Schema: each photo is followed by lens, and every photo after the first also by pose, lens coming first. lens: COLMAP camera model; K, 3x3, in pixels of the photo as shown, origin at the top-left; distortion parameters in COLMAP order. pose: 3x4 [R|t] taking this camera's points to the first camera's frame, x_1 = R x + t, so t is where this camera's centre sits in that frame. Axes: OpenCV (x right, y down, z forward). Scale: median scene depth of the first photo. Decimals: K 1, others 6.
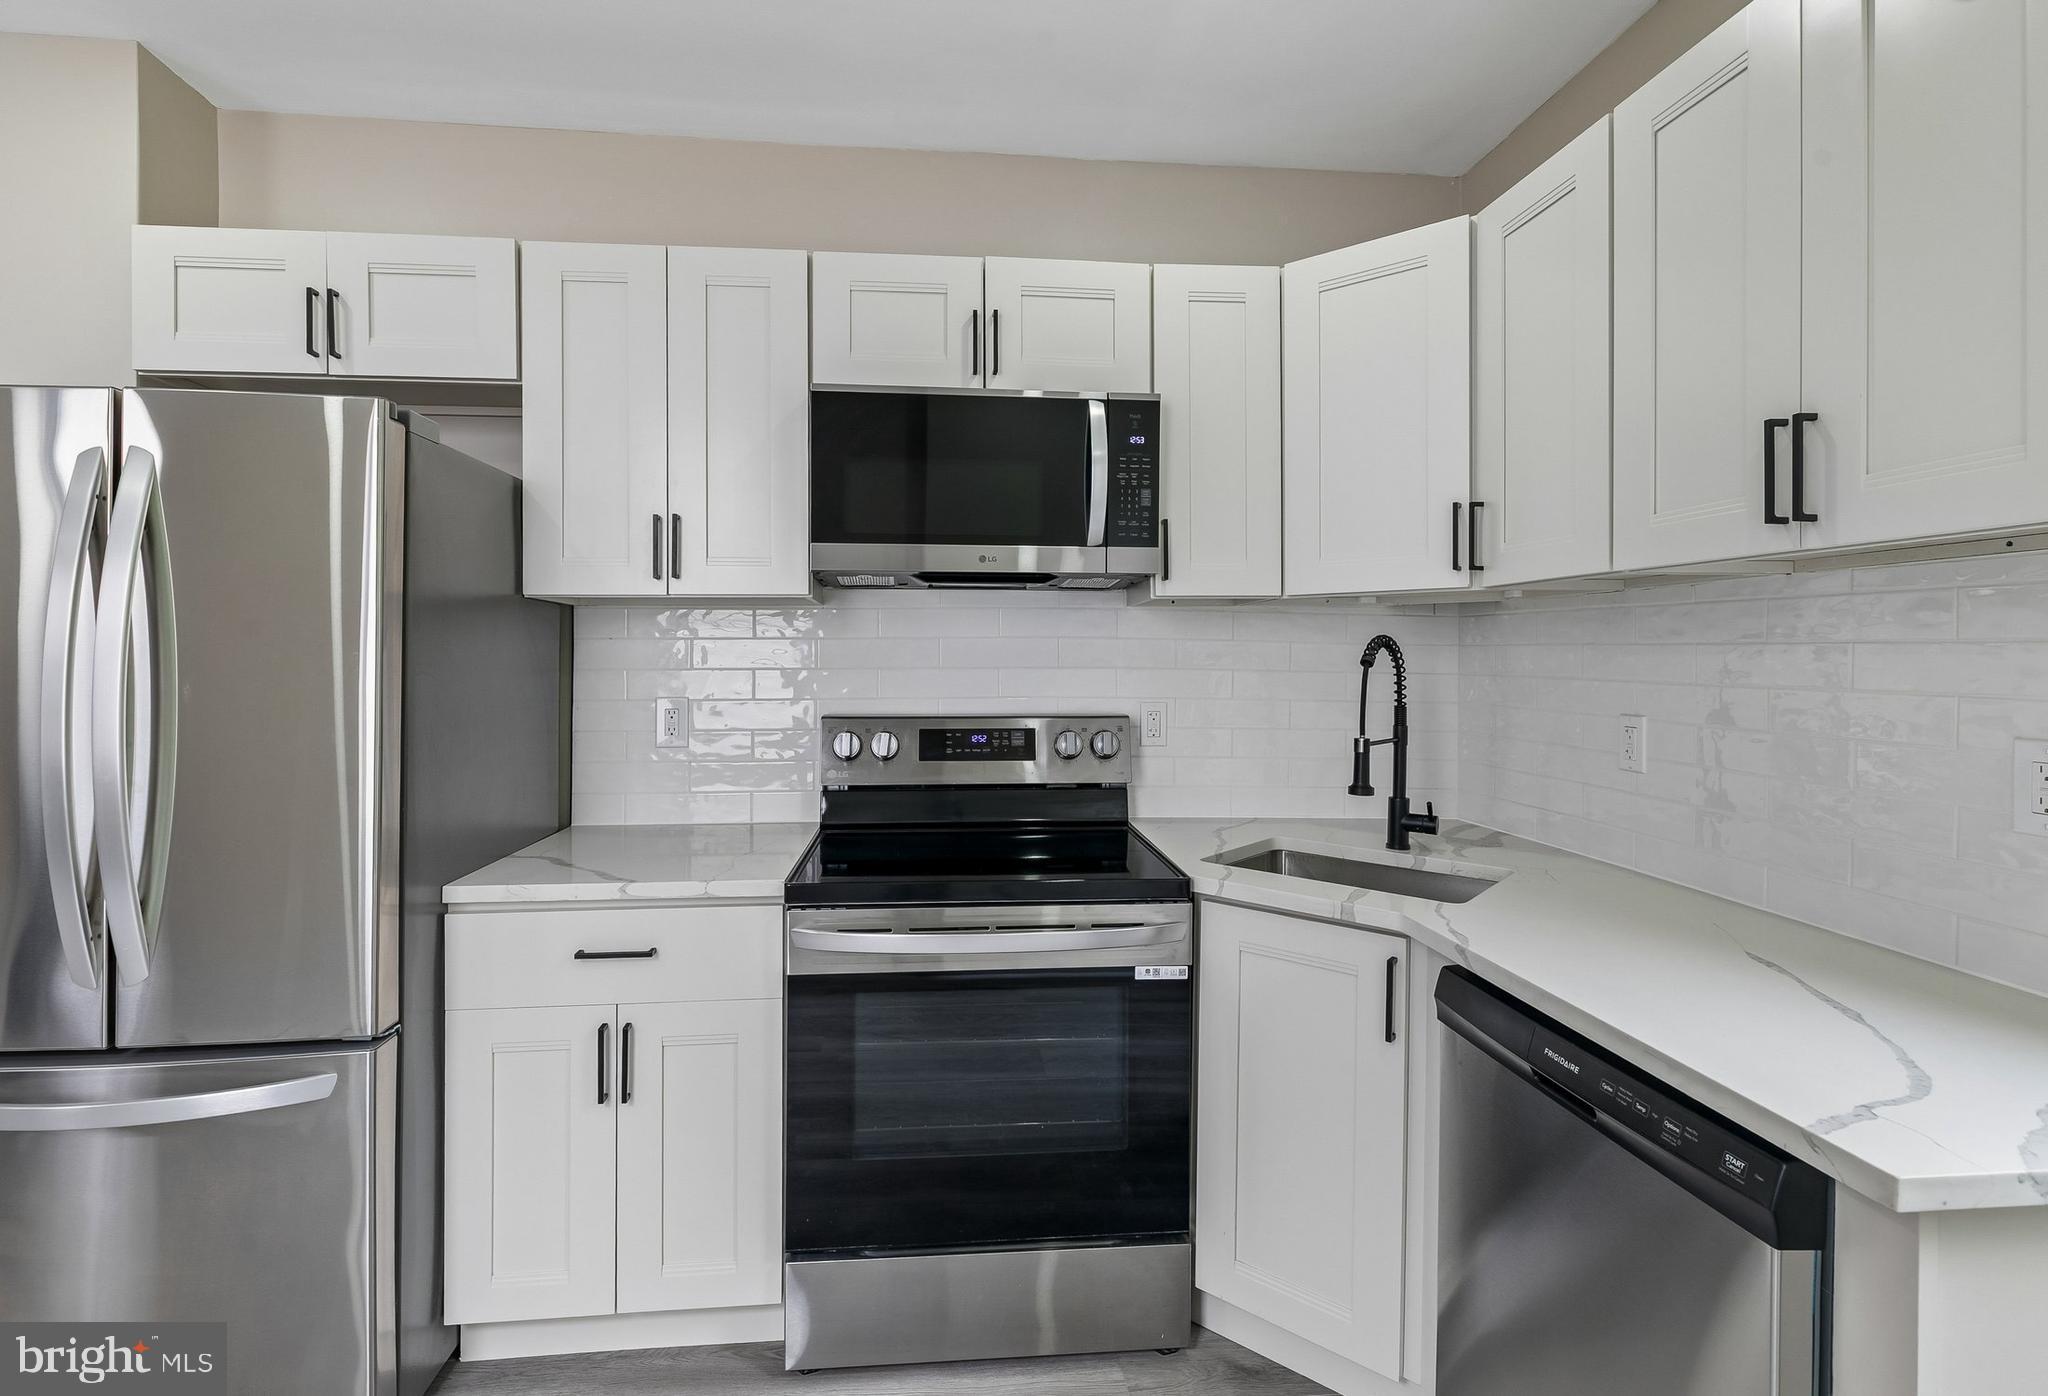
lens RADIAL K [[948.5, 0, 1033.4], [0, 948.5, 664.4], [0, 0, 1]] dist [0.003963, -0.001663]
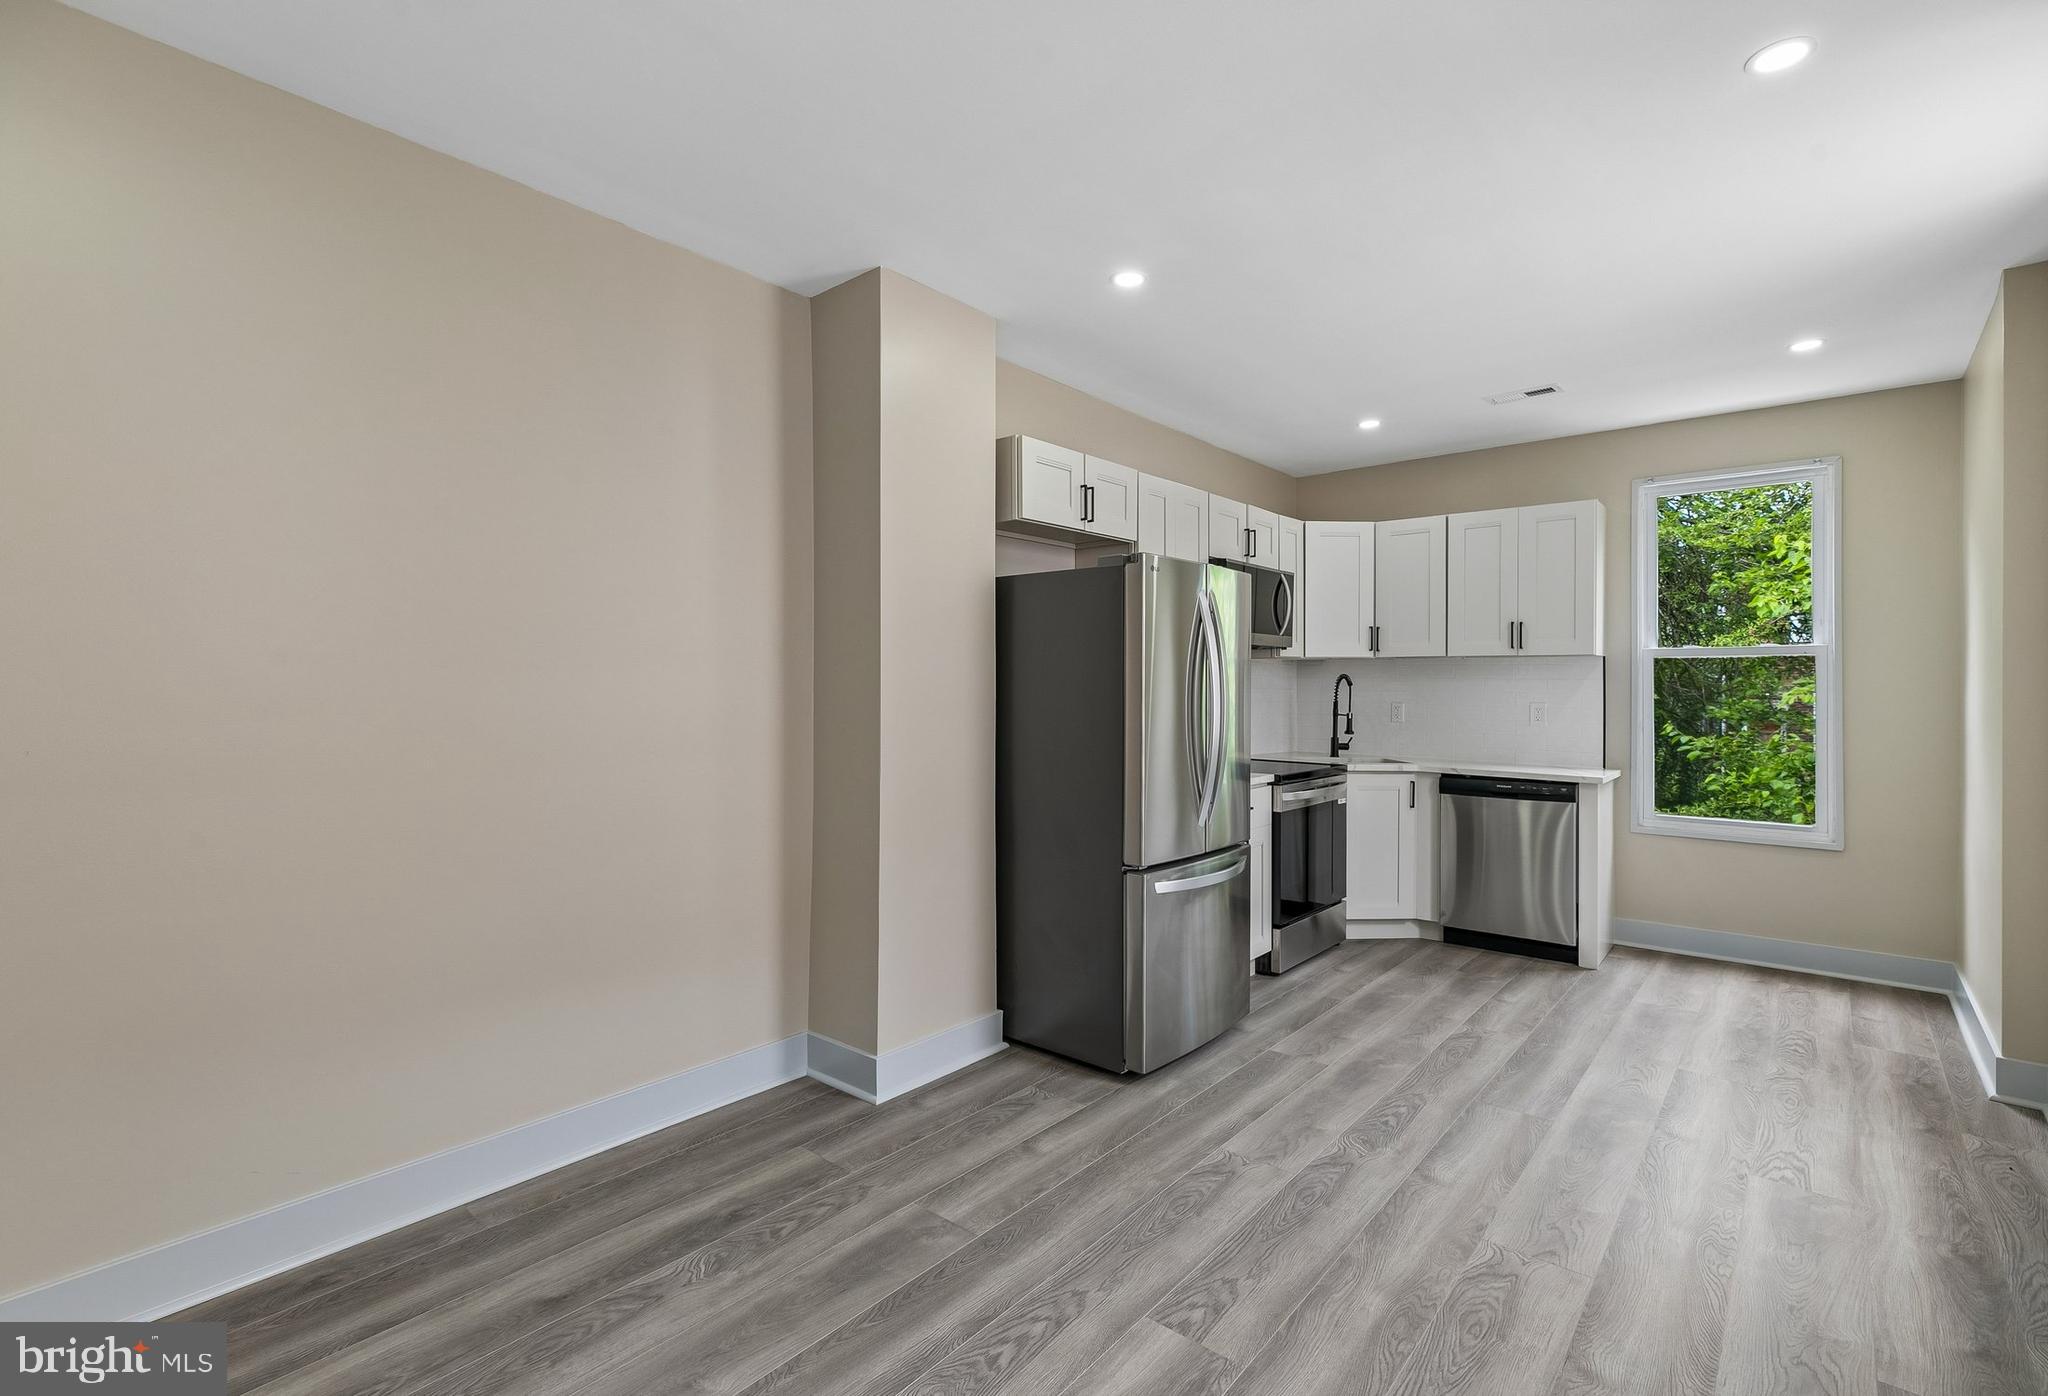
lens RADIAL K [[948.5, 0, 1011.5], [0, 948.5, 687.4], [0, 0, 1]] dist [0.003963, -0.001663]
pose [[0.715563, -0.005668, 0.698525, -2.082473], [0.008391, 0.999965, -0.000481, 0.000934], [-0.698498, 0.006205, 0.715585, -0.225172]]
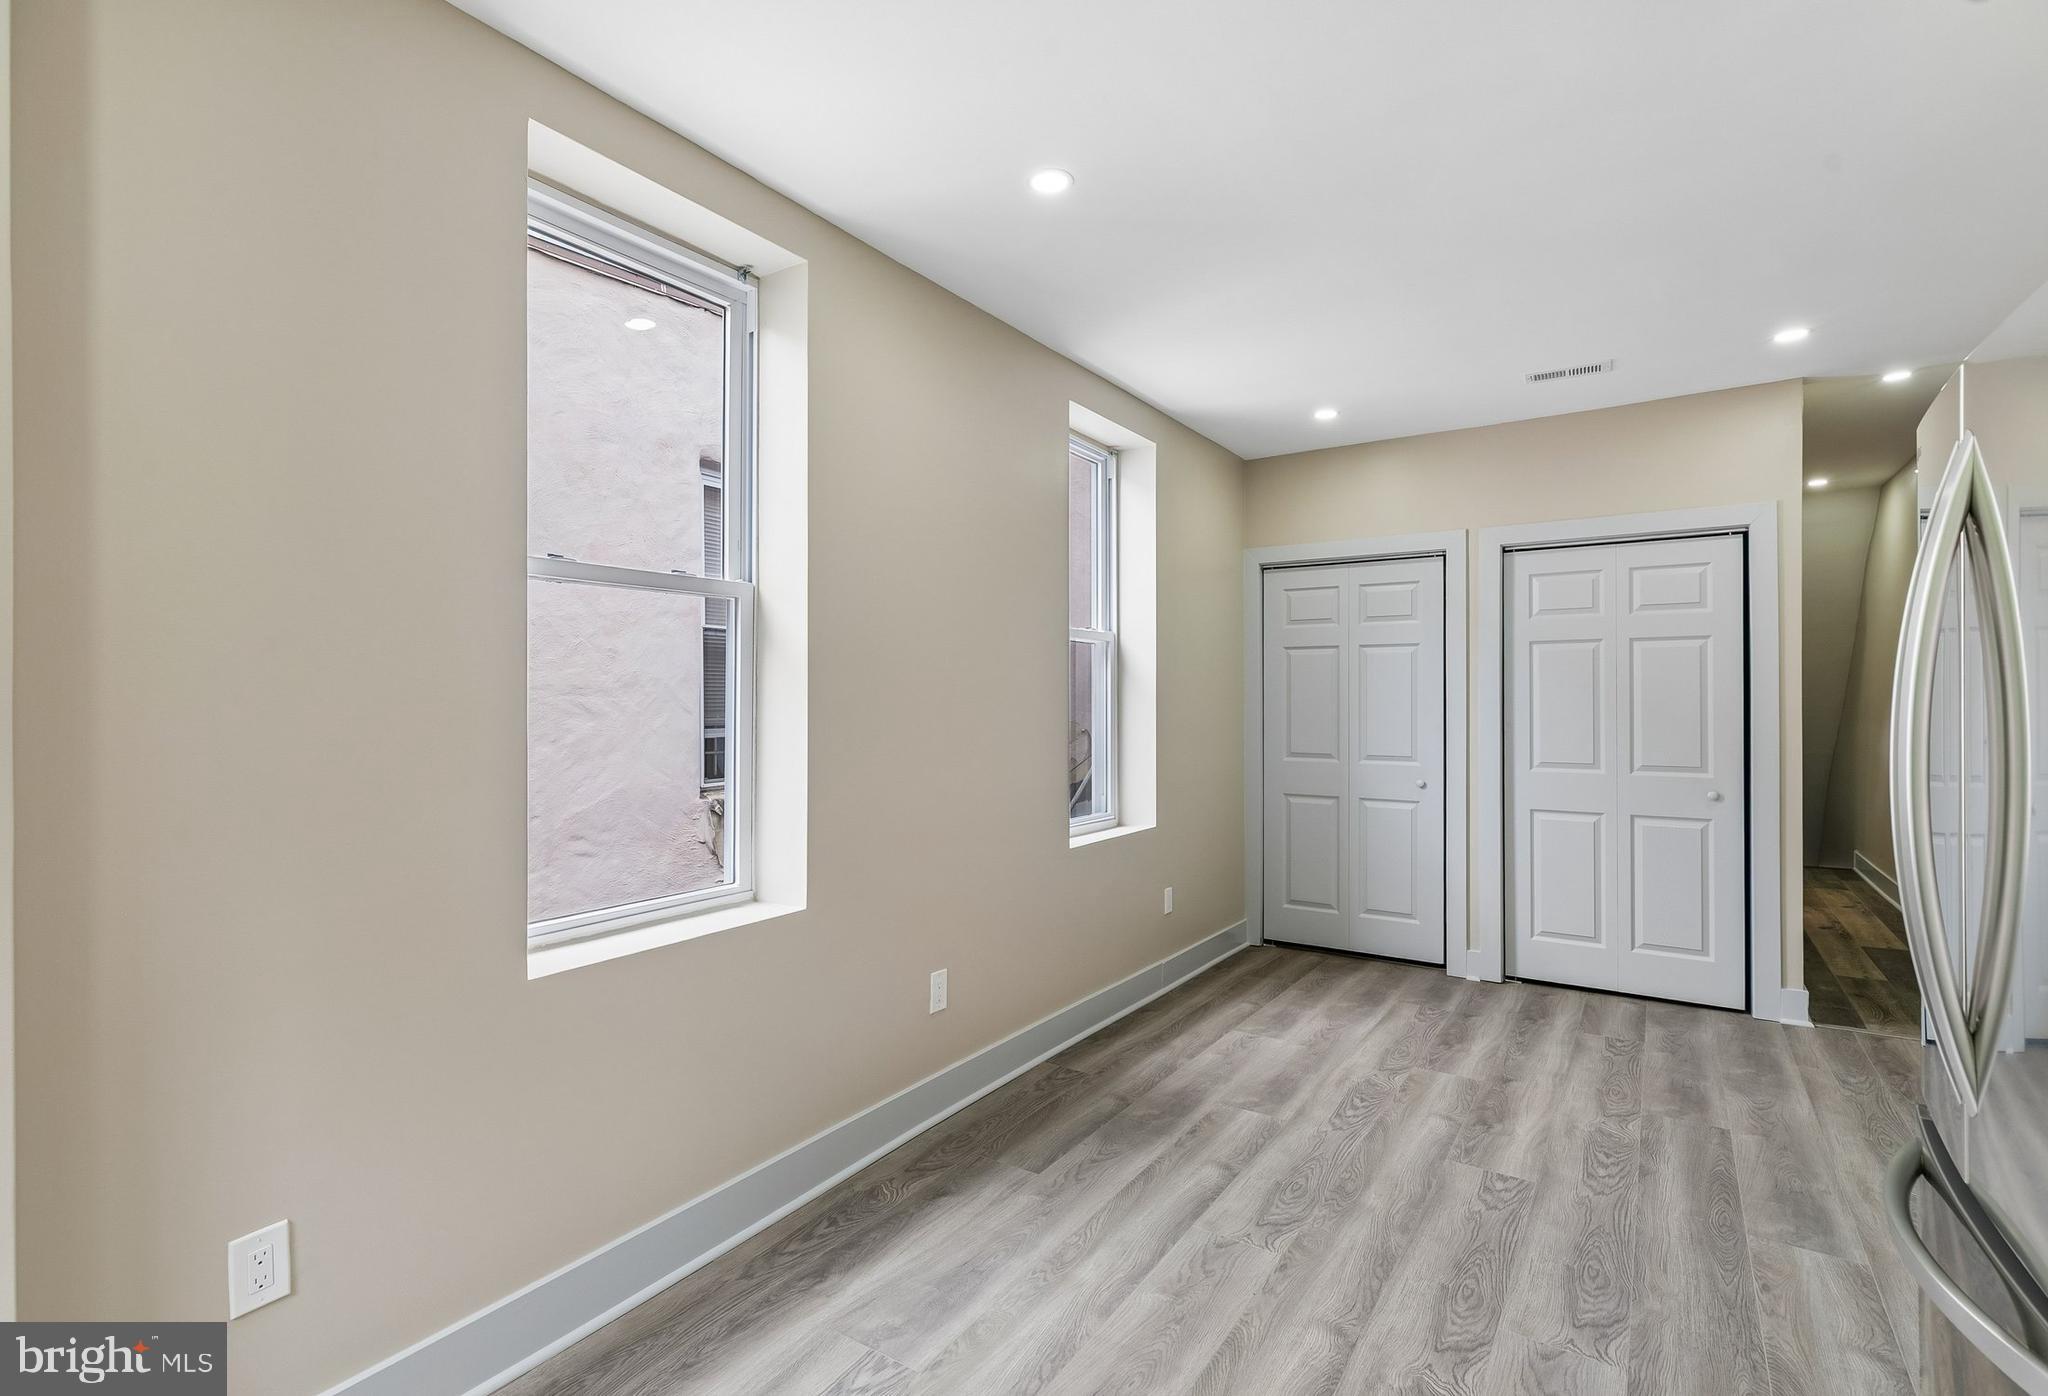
lens RADIAL K [[948.5, 0, 1020.7], [0, 948.5, 689.3], [0, 0, 1]] dist [0.003963, -0.001663]
pose [[-0.626376, -0.012809, -0.779416, 0.101019], [-0.009087, 0.999917, -0.009130, -0.000657], [0.779468, 0.001364, -0.626441, 0.627252]]
